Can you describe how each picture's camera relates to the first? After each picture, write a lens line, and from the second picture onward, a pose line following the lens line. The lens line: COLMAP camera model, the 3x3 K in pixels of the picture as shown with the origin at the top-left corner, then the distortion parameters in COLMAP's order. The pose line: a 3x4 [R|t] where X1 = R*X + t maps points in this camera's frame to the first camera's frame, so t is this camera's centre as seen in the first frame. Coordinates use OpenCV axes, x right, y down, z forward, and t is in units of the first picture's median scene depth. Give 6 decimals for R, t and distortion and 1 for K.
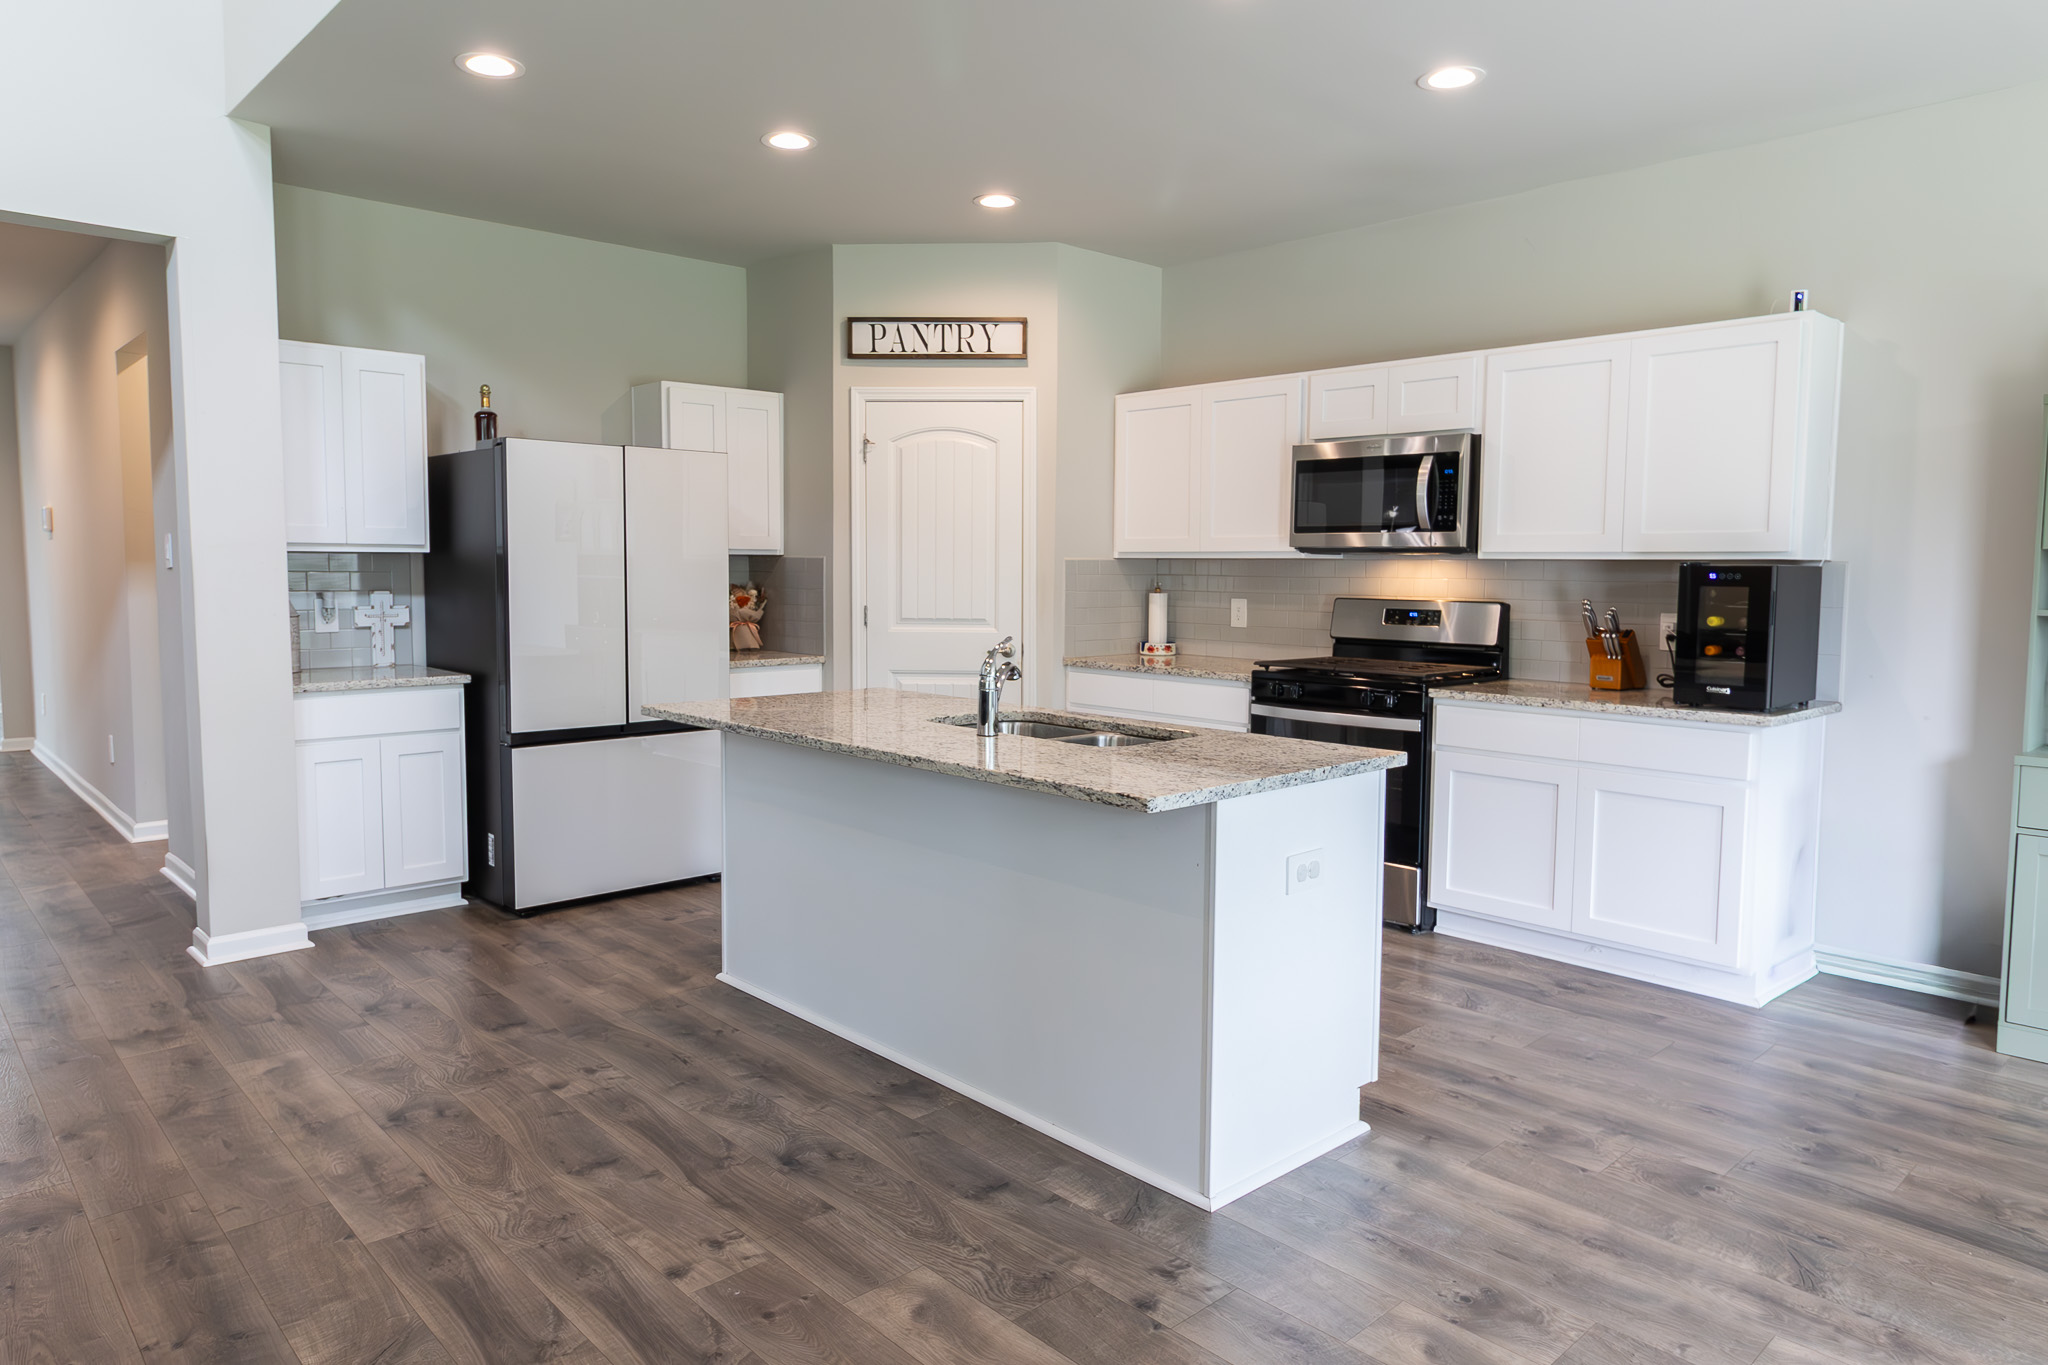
lens RADIAL K [[1288.5, 0, 1019.9], [0, 1288.5, 662.9], [0, 0, 1]] dist [0.004098, -0.007329]
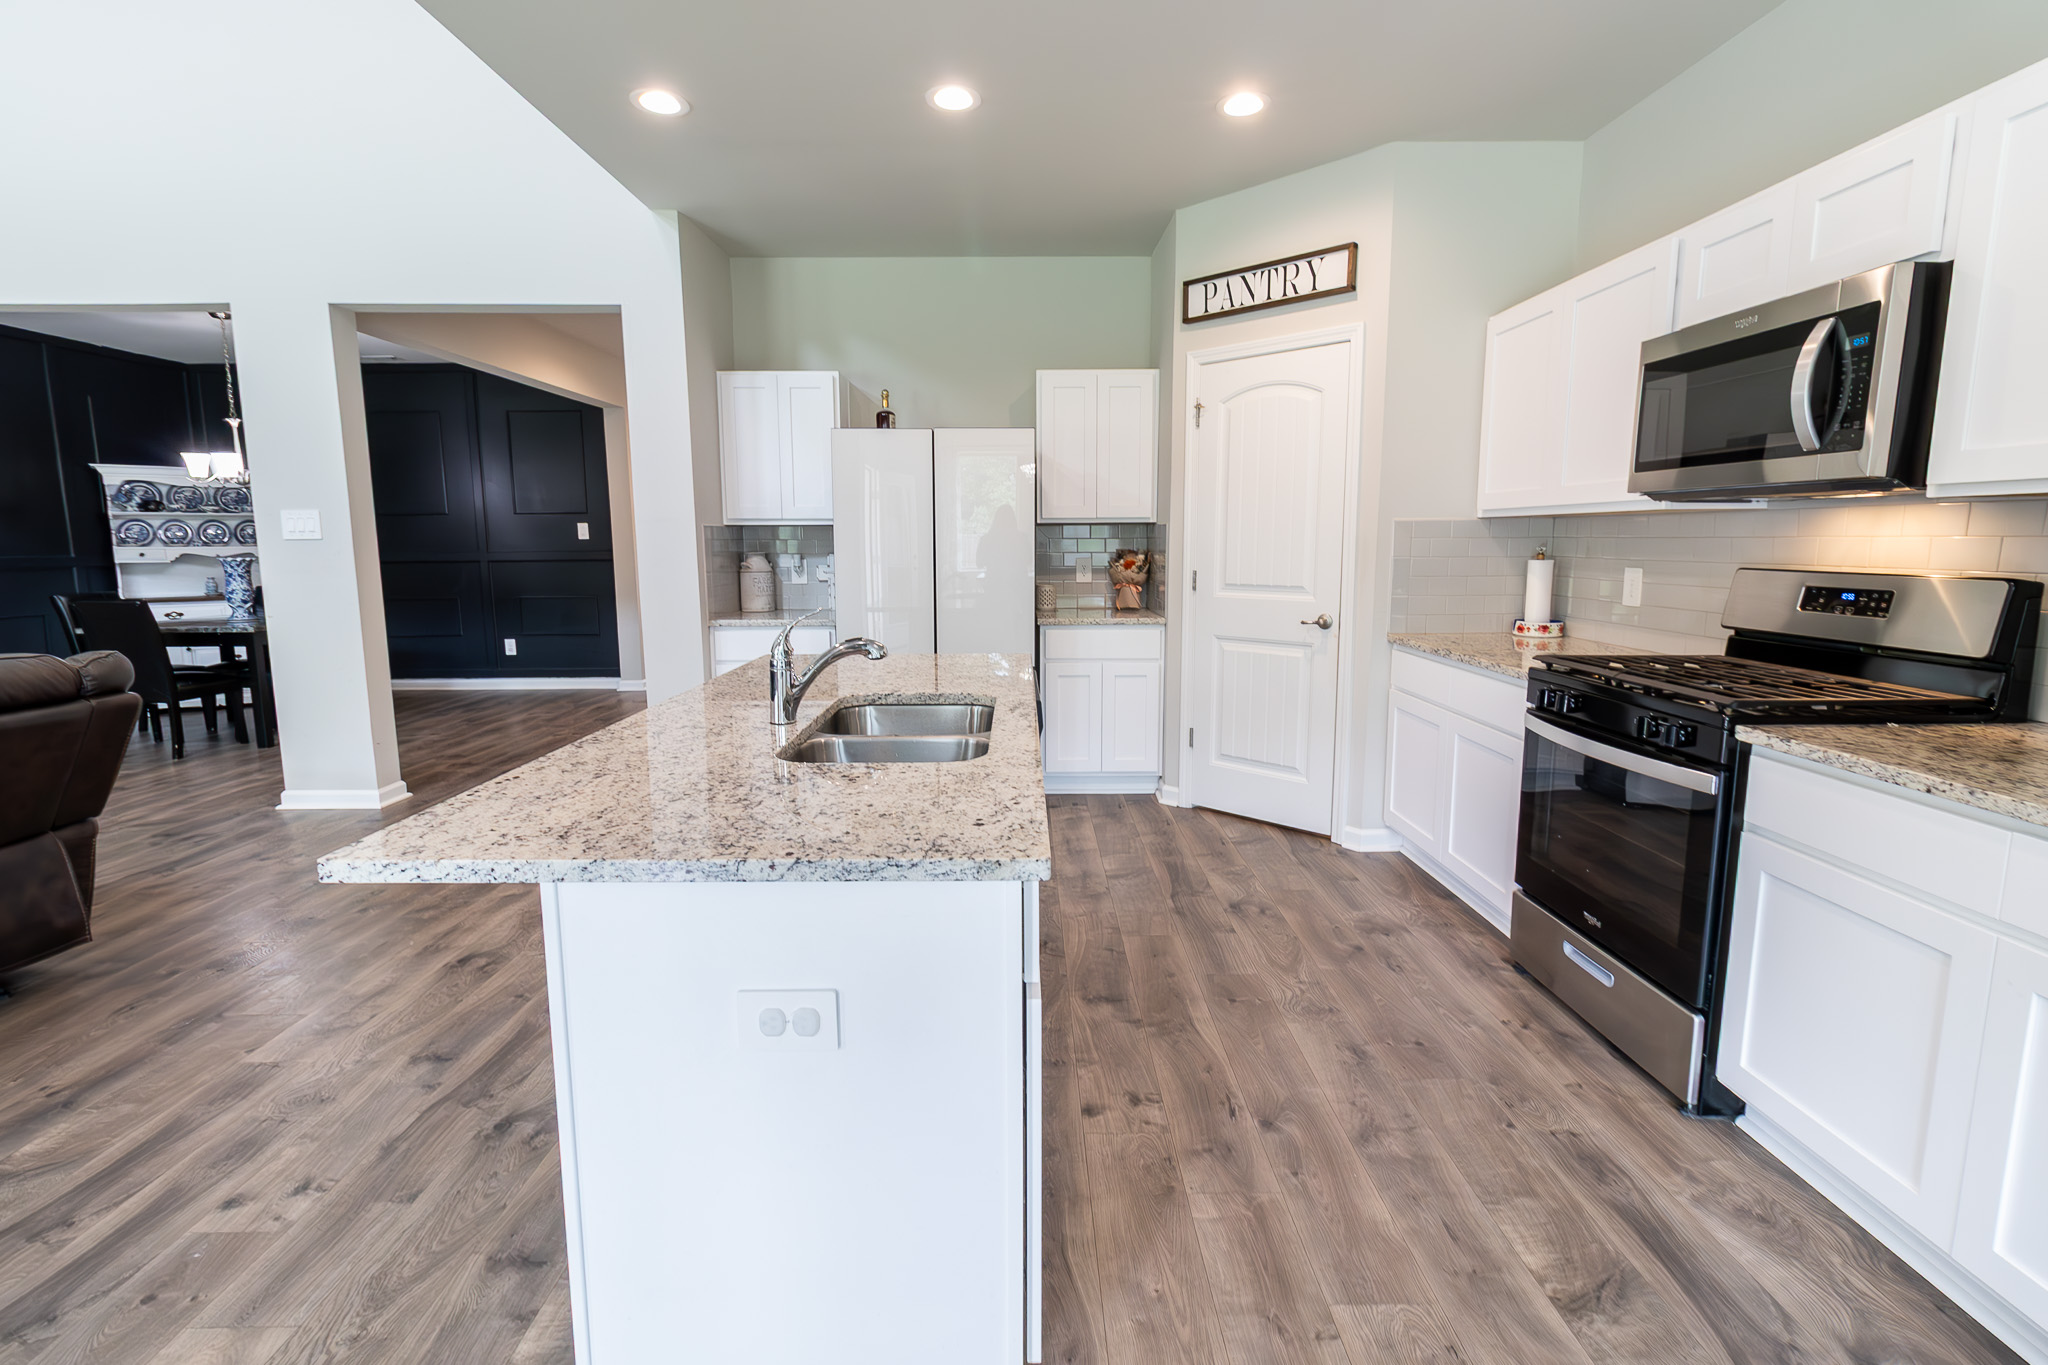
lens RADIAL K [[930.6, 0, 1020.8], [0, 930.6, 663.5], [0, 0, 1]] dist [0.001438, -0.001320]
pose [[0.736412, 0.081718, -0.671580, 0.335358], [-0.043643, 0.996349, 0.073380, -0.022962], [0.675124, -0.024728, 0.737289, 0.439949]]
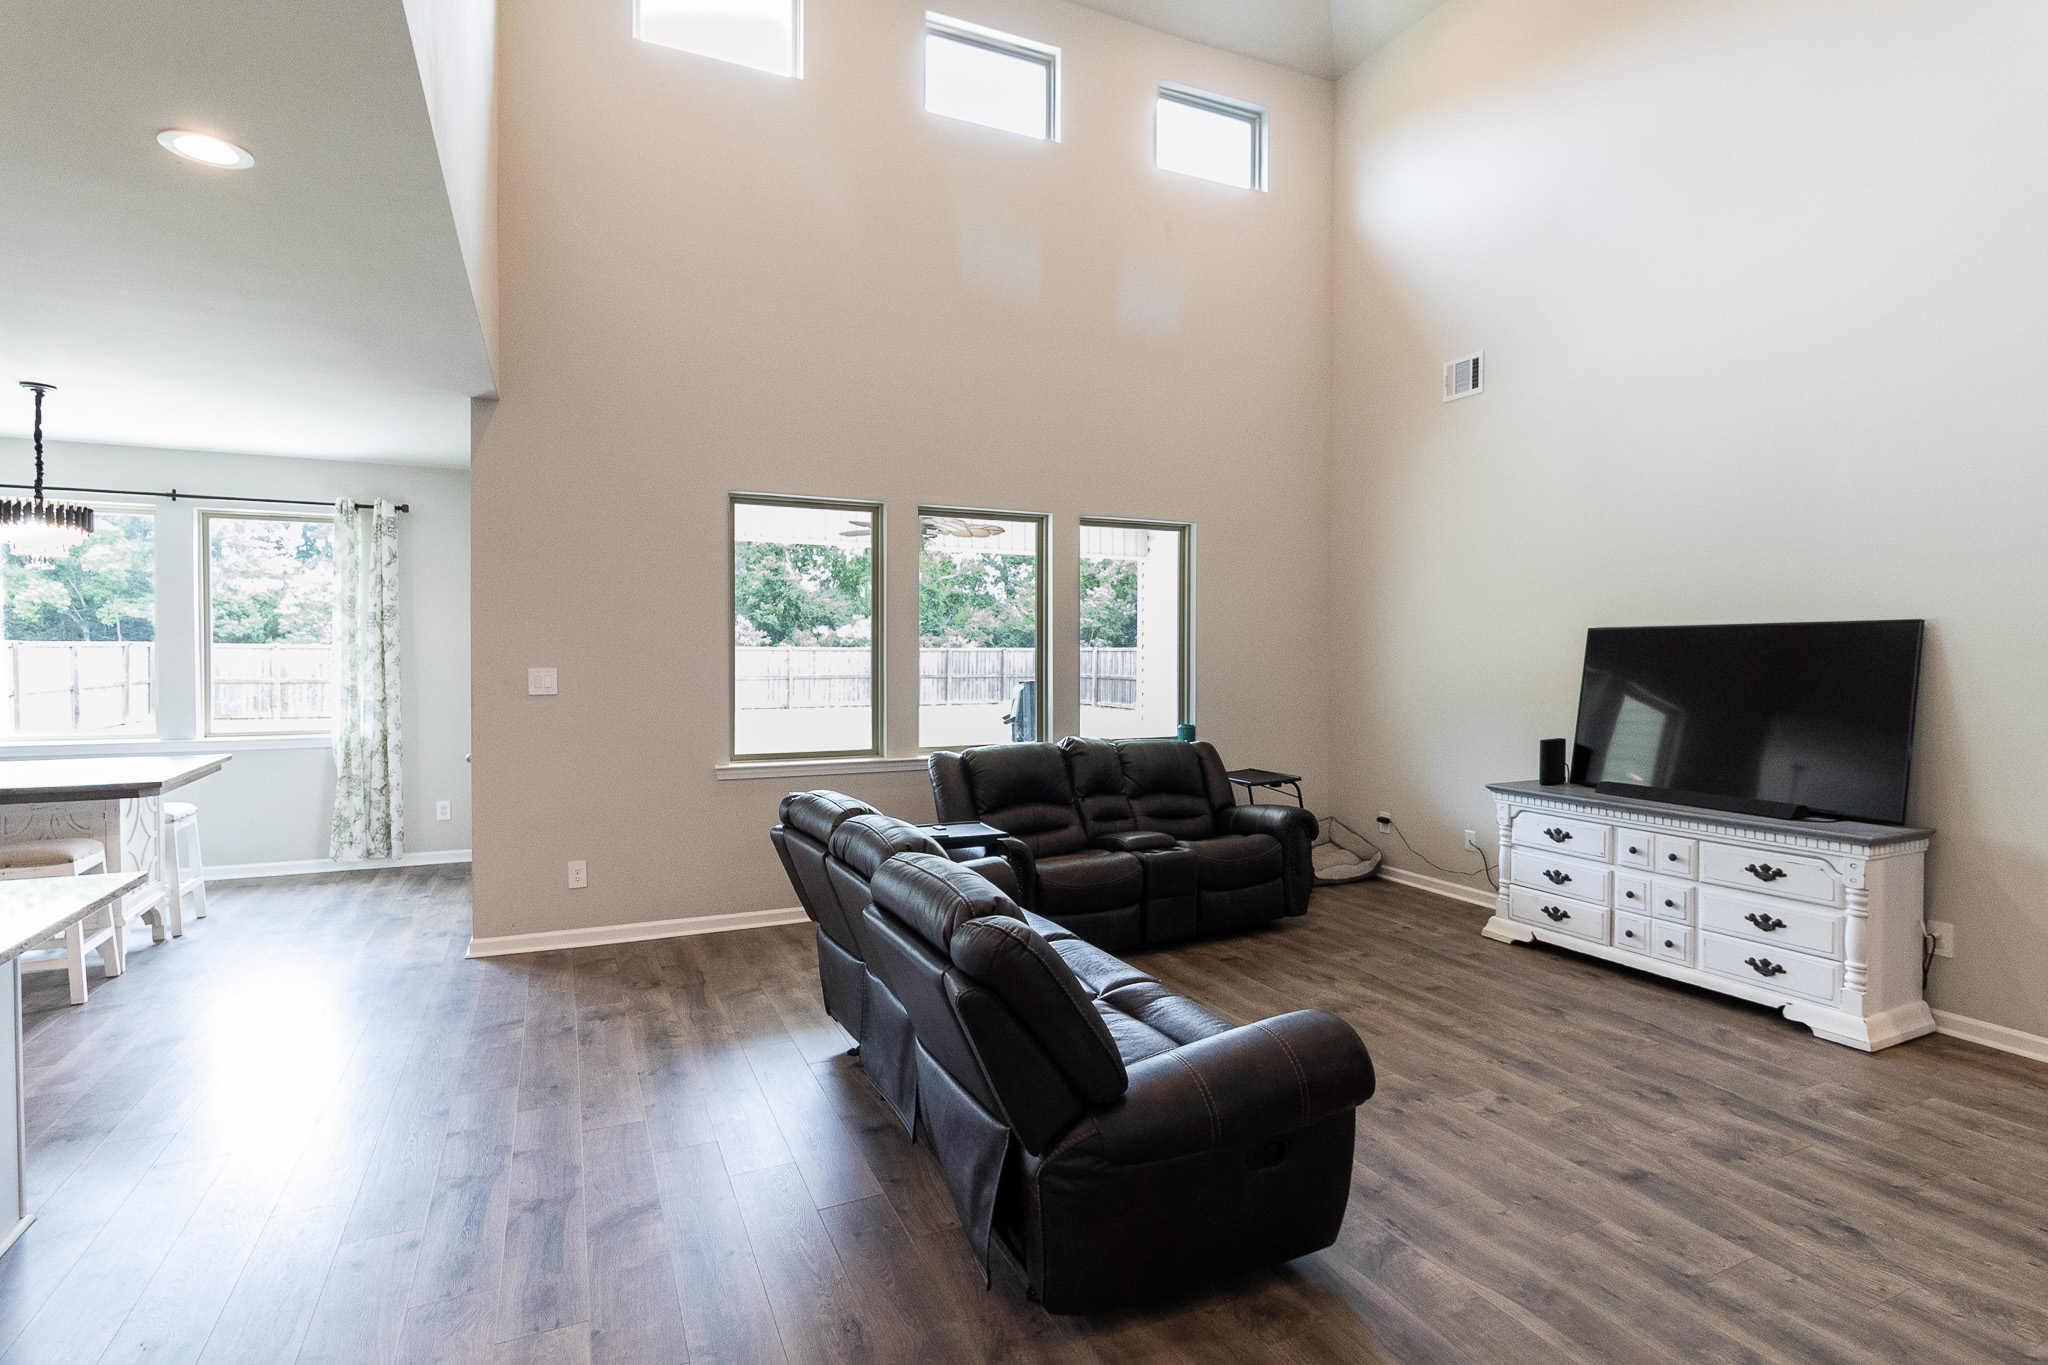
lens RADIAL K [[997.8, 0, 1031.9], [0, 997.8, 668.4], [0, 0, 1]] dist [-0.001317, -0.002944]
pose [[-0.953190, -0.016539, 0.301919, -0.593048], [0.012108, 0.995614, 0.092768, -0.108182], [-0.302129, 0.092081, -0.948809, 0.863403]]
